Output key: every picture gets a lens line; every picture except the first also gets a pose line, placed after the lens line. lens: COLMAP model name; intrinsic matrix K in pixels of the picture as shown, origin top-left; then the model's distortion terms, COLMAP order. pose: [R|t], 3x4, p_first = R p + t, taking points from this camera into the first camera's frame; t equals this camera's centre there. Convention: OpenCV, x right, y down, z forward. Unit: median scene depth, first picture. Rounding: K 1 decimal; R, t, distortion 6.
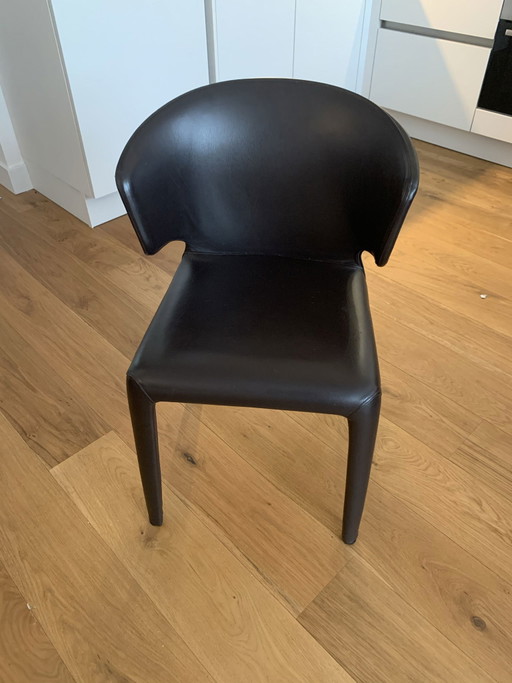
lens RADIAL K [[532.7, 0, 255.3], [0, 532.7, 340.6], [0, 0, 1]] dist [0.000338, -0.013637]
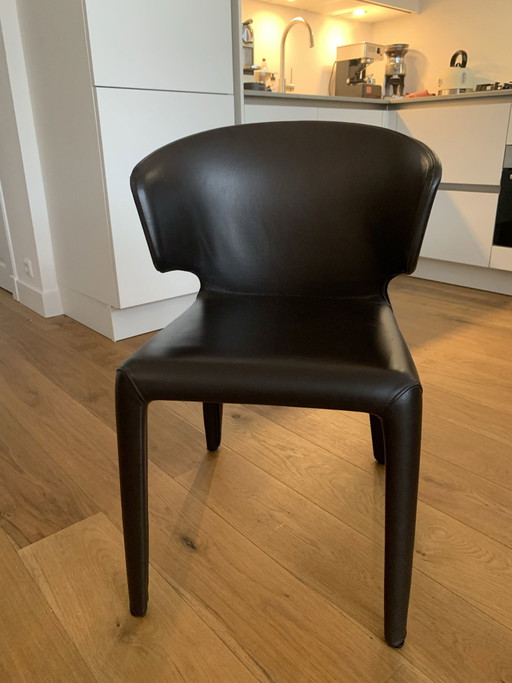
lens RADIAL K [[532.7, 0, 257.0], [0, 532.7, 339.7], [0, 0, 1]] dist [0.000338, -0.013637]
pose [[0.998600, 0.007538, -0.052356, 0.019295], [-0.026650, 0.926688, -0.374886, 0.236824], [0.045692, 0.375757, 0.925591, 0.140419]]
